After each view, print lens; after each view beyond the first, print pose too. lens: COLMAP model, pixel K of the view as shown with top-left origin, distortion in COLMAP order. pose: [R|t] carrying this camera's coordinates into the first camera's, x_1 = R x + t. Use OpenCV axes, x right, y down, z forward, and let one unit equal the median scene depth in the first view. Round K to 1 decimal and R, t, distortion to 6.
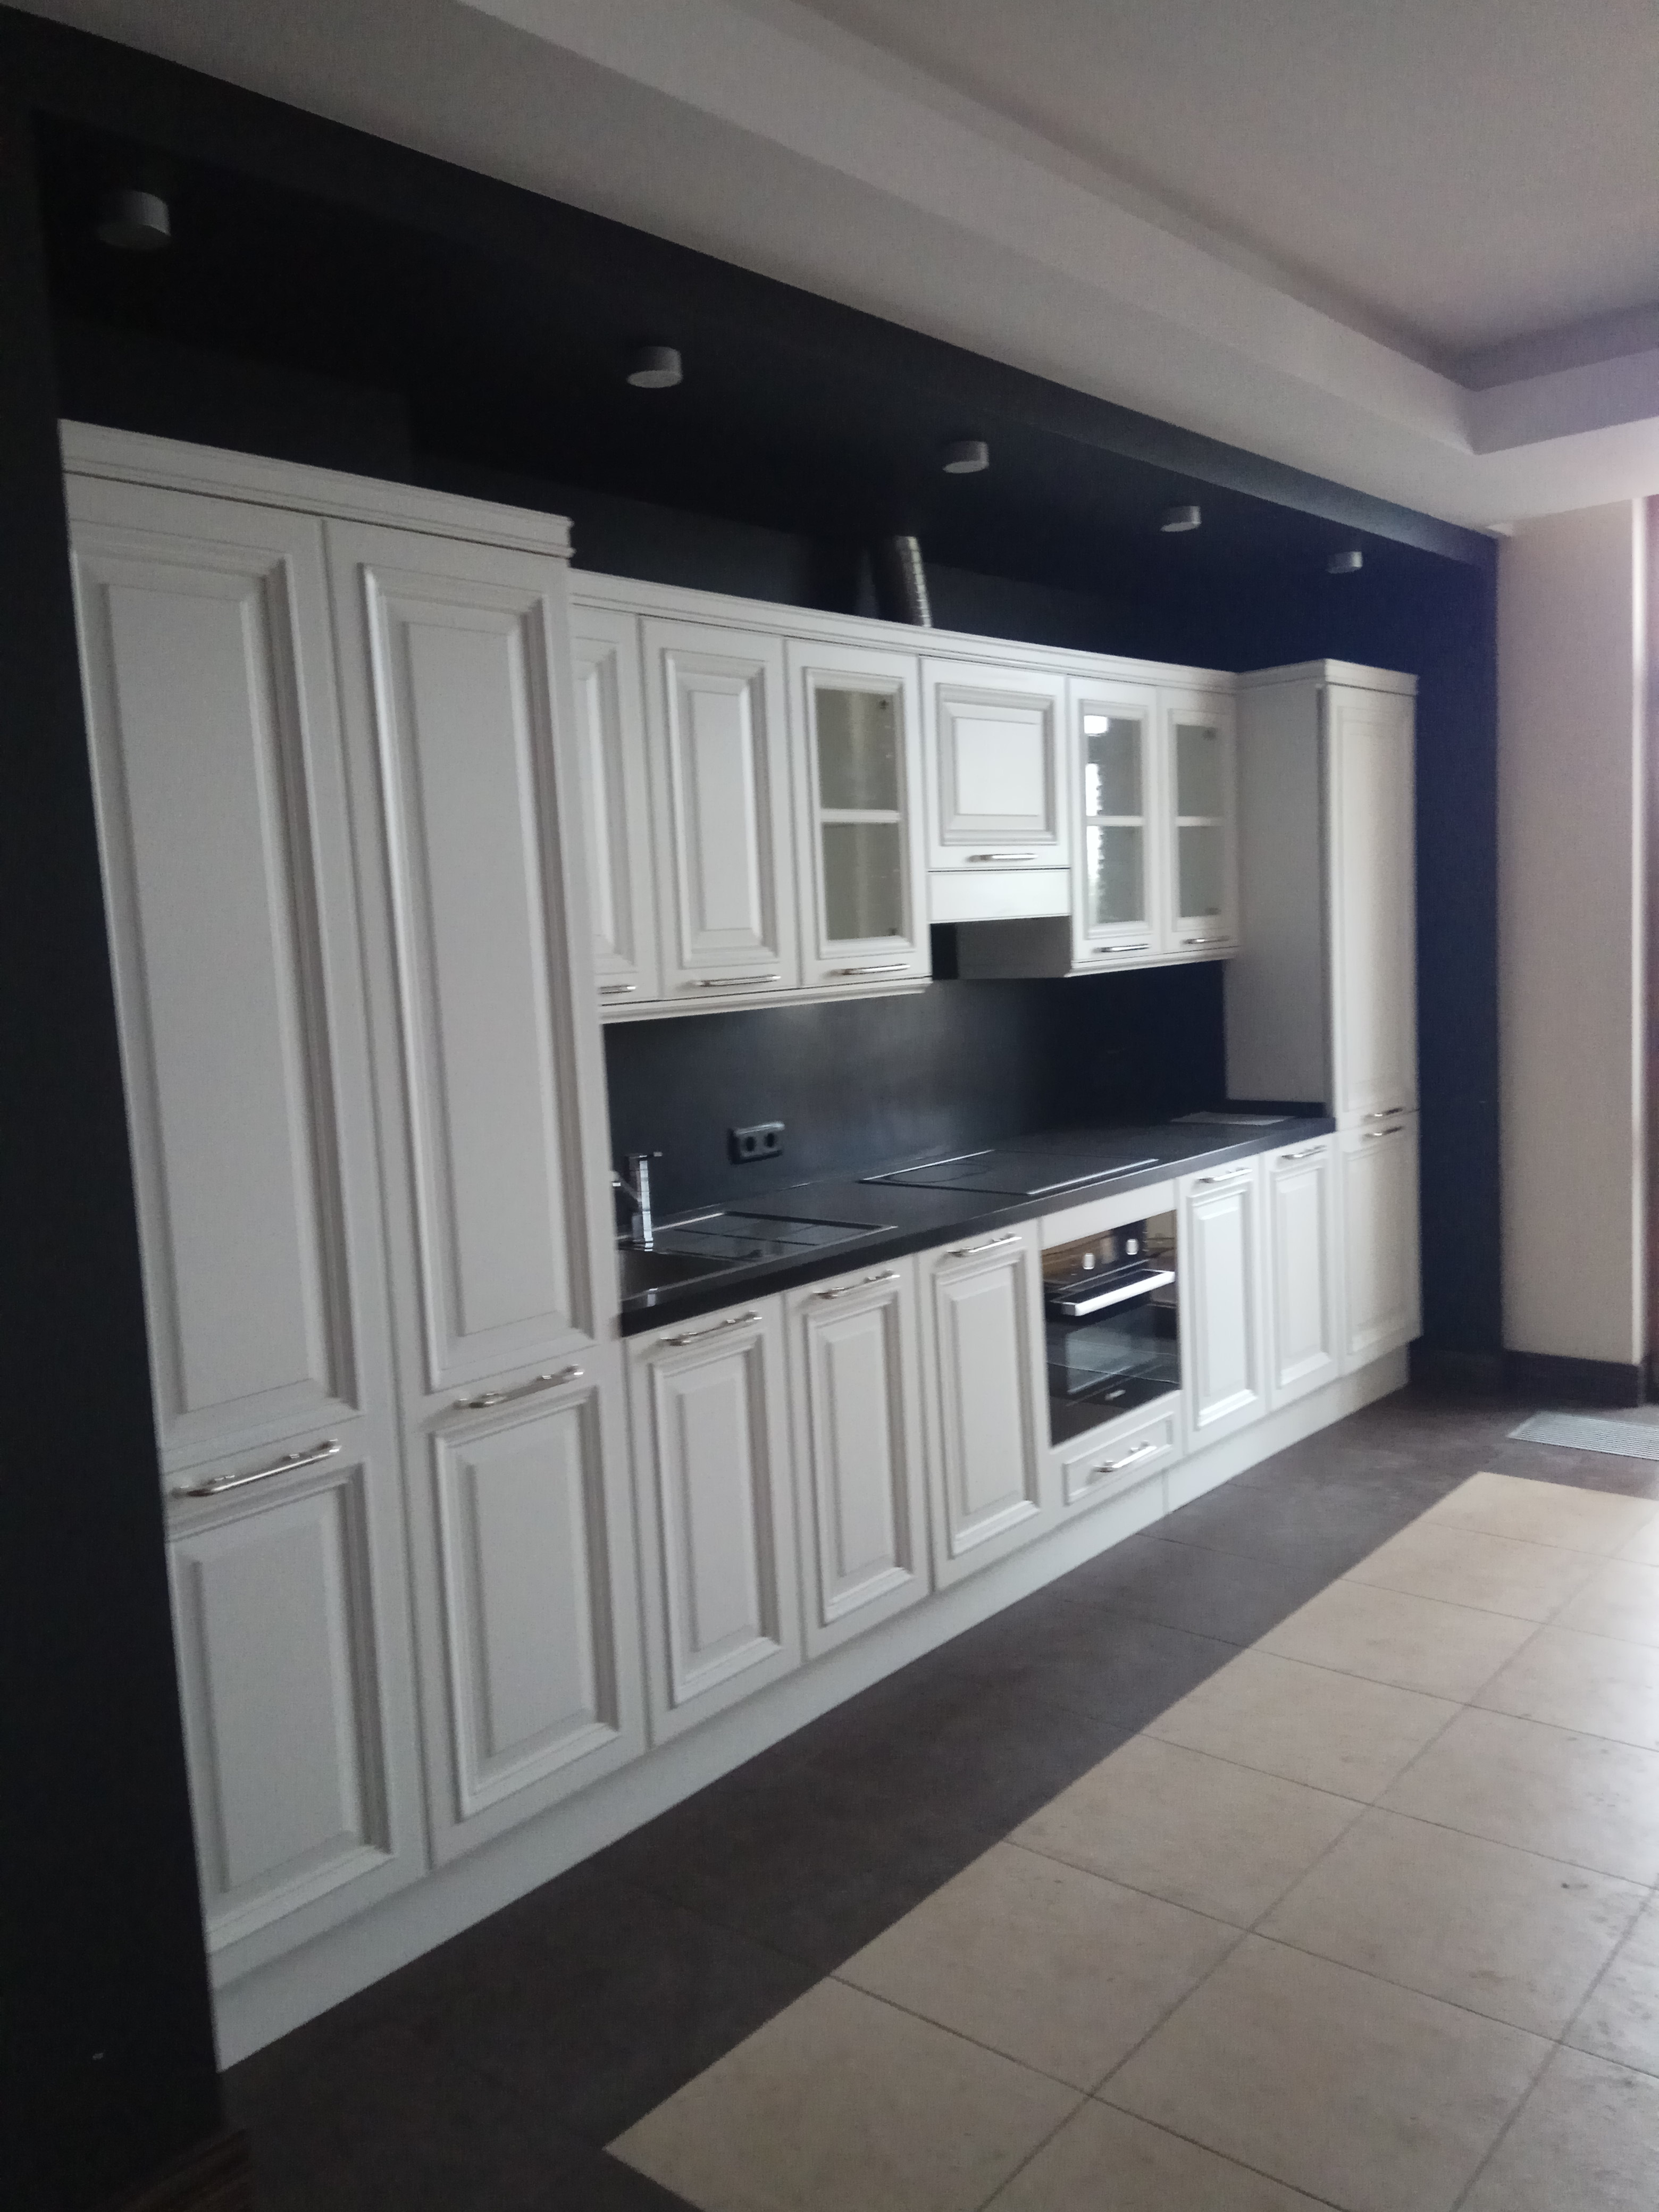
lens RADIAL K [[1619.7, 0, 822.2], [0, 1619.7, 1112.4], [0, 0, 1]] dist [0.098866, -0.181835]
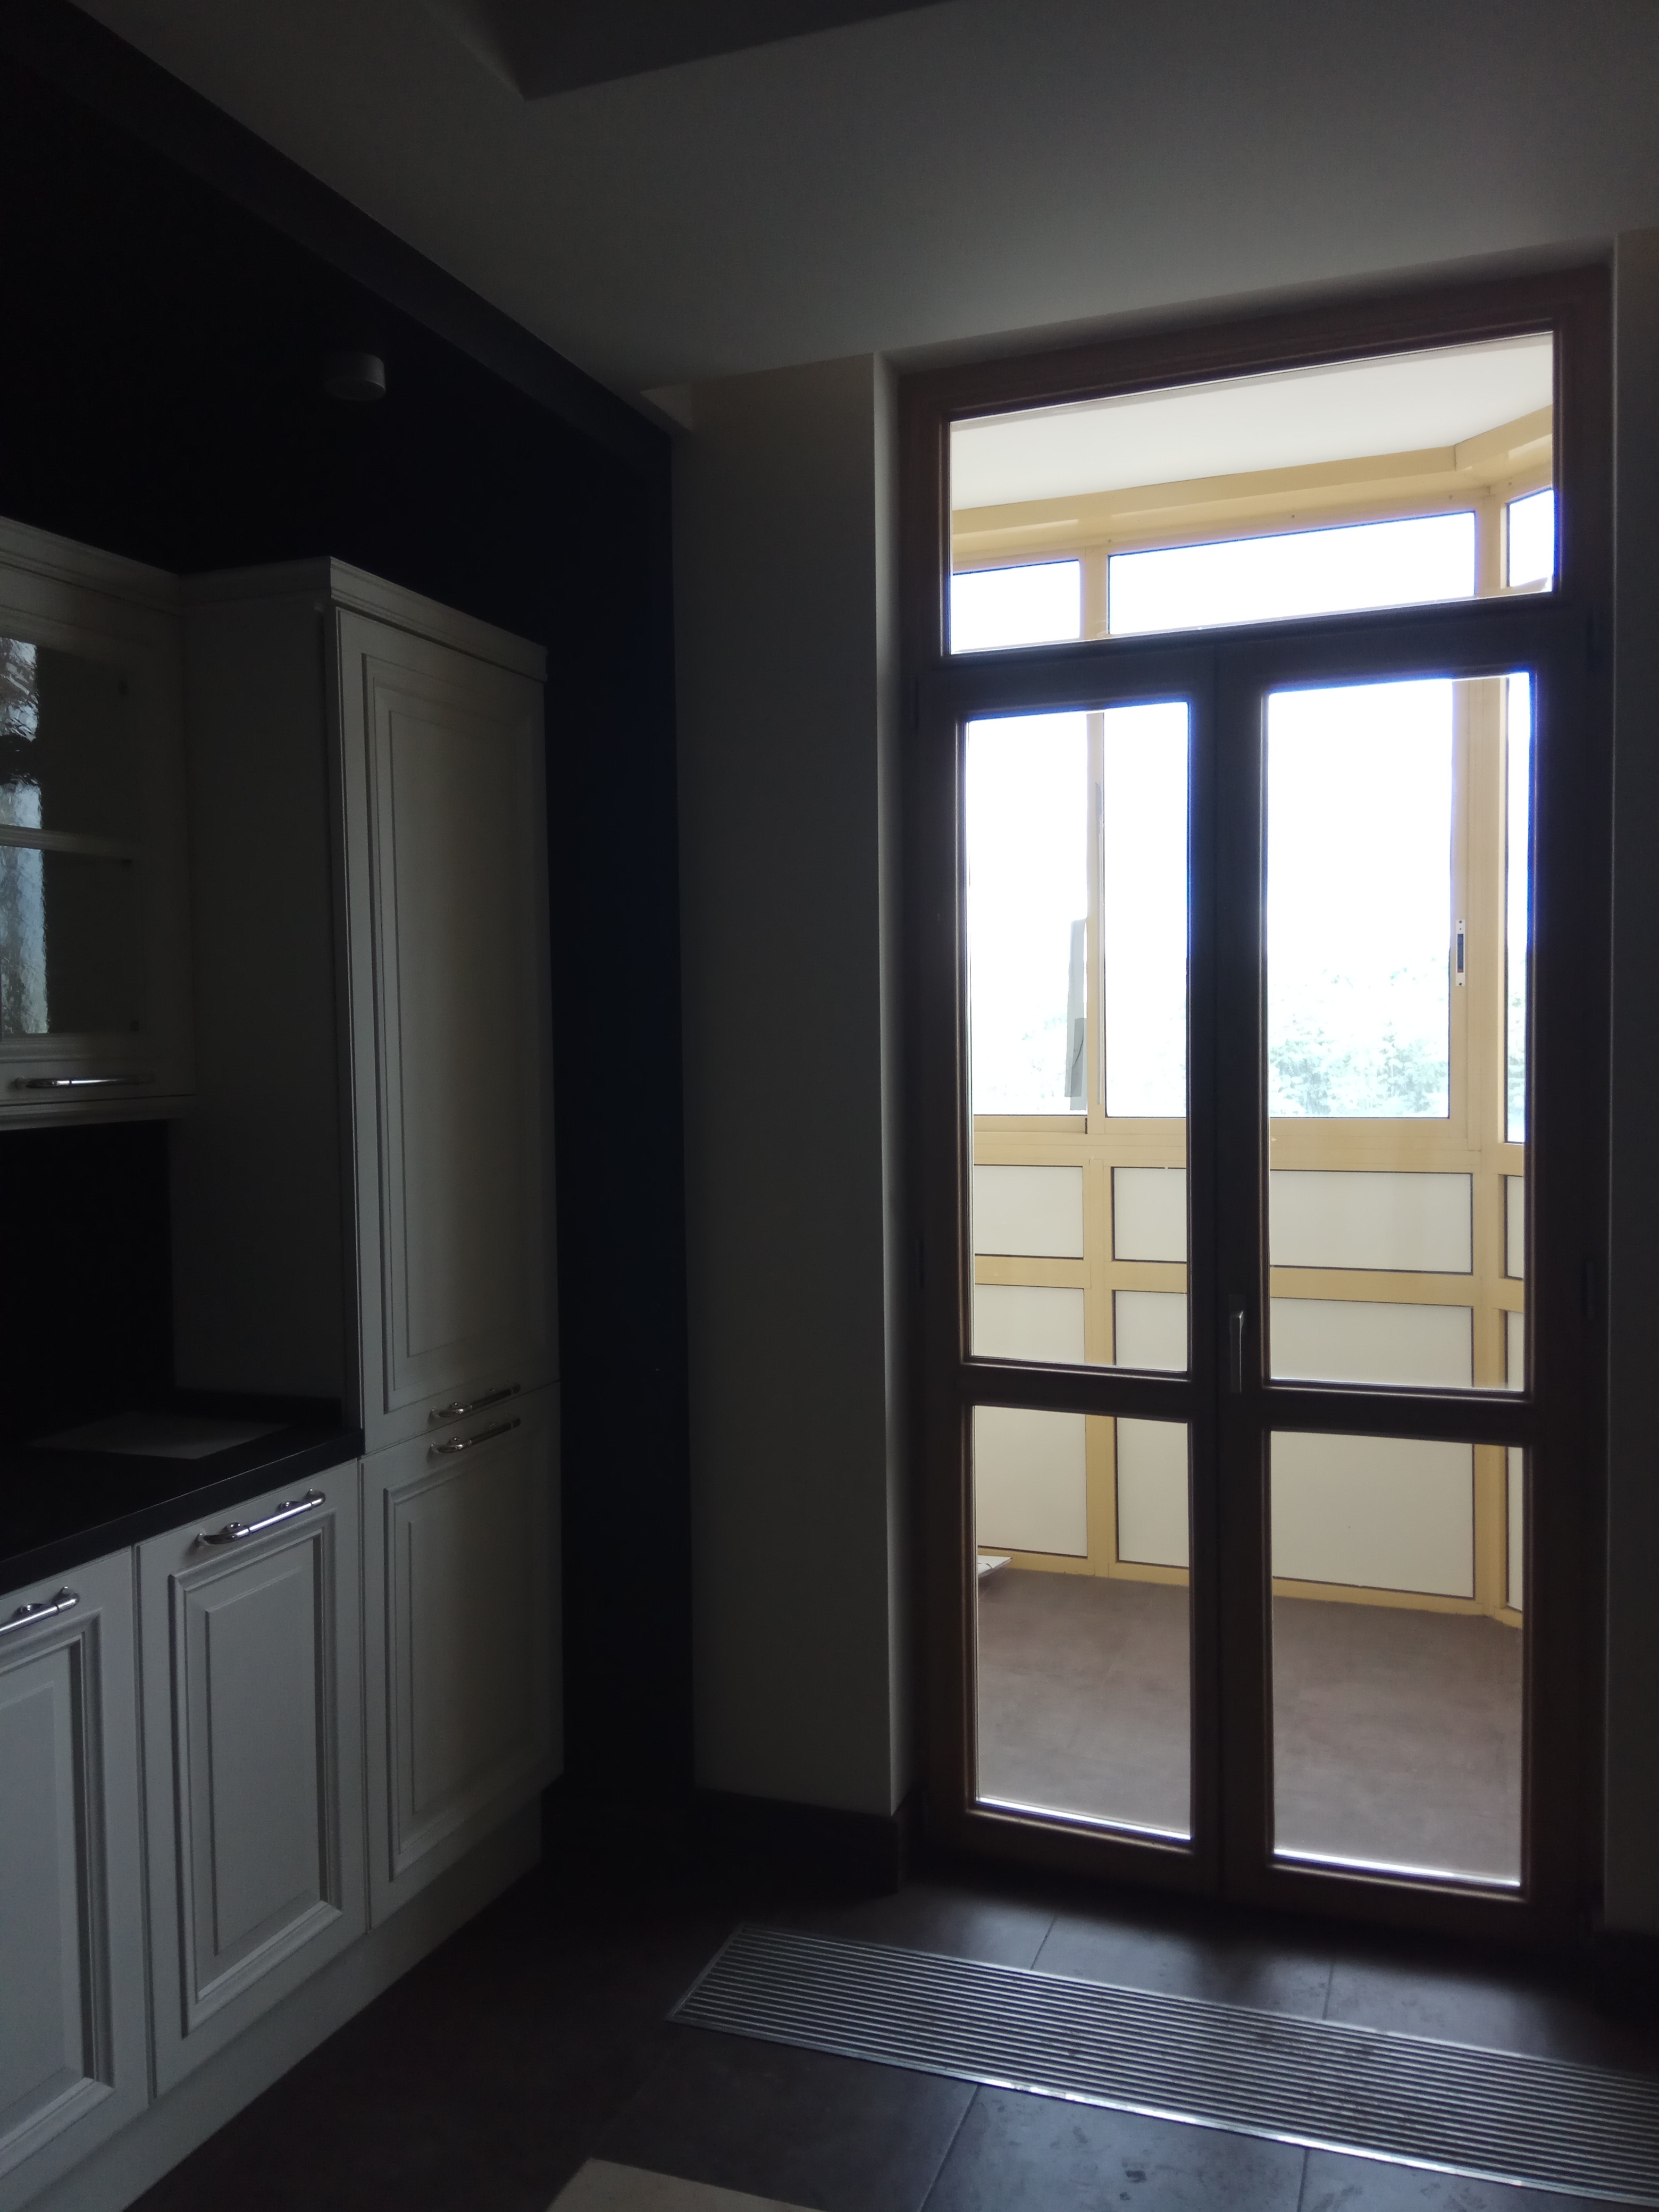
lens RADIAL K [[1619.7, 0, 822.2], [0, 1619.7, 1112.4], [0, 0, 1]] dist [0.098866, -0.181835]
pose [[0.933203, 0.023829, 0.358558, 0.259338], [0.002697, 0.997306, -0.073298, -0.058507], [-0.359339, 0.069370, 0.930625, 0.448302]]
